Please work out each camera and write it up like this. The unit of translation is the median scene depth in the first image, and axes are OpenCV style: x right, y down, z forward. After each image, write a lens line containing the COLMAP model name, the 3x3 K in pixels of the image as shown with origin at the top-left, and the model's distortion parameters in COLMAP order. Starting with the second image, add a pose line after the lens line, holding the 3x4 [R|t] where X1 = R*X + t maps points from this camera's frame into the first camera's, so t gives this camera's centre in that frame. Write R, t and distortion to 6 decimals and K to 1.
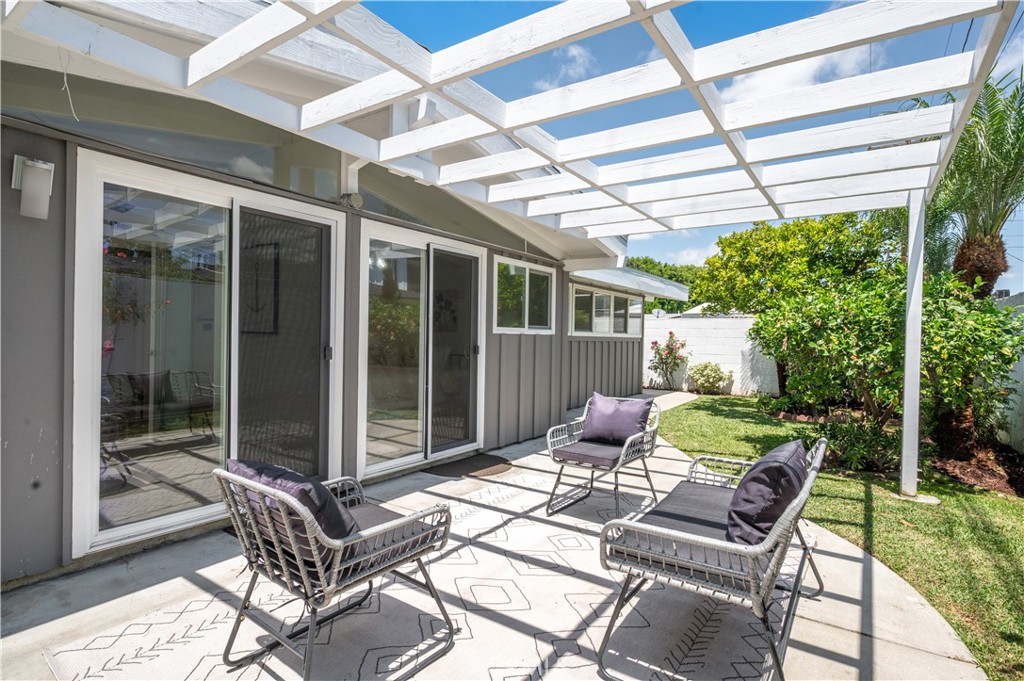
lens RADIAL K [[517.5, 0, 512.0], [0, 517.5, 340.5], [0, 0, 1]] dist [-0.000473, 0.000308]
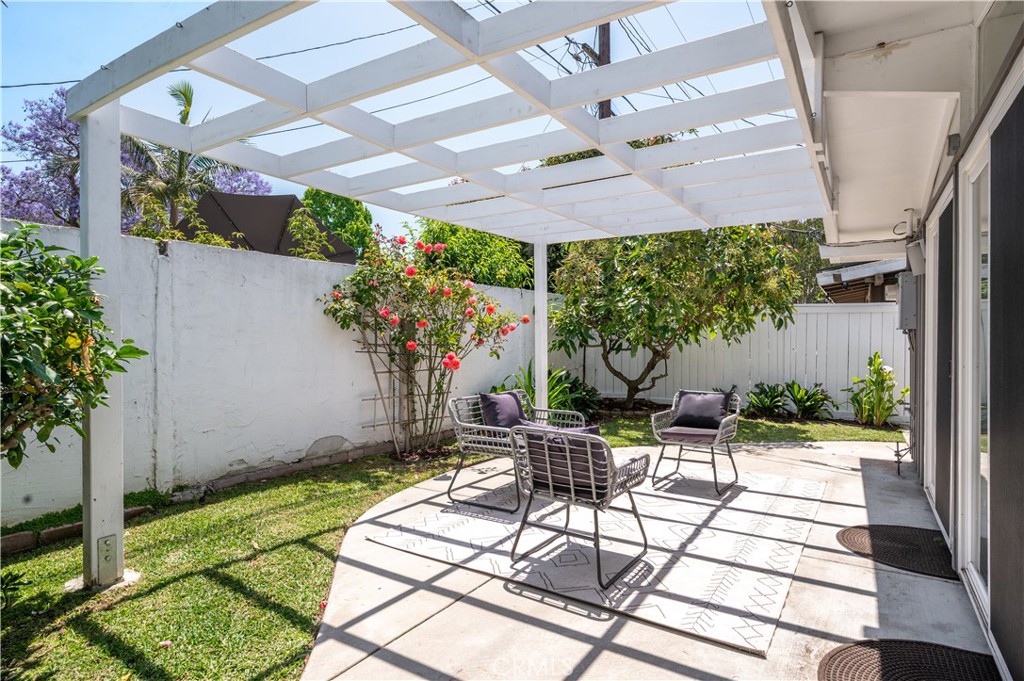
lens RADIAL K [[546.6, 0, 512.0], [0, 546.6, 340.5], [0, 0, 1]] dist [0.004845, 0.000786]
pose [[-0.999050, -0.017031, -0.040107, 0.281157], [-0.017532, 0.999772, 0.012153, -0.014493], [0.039891, 0.012844, -0.999121, 1.596421]]
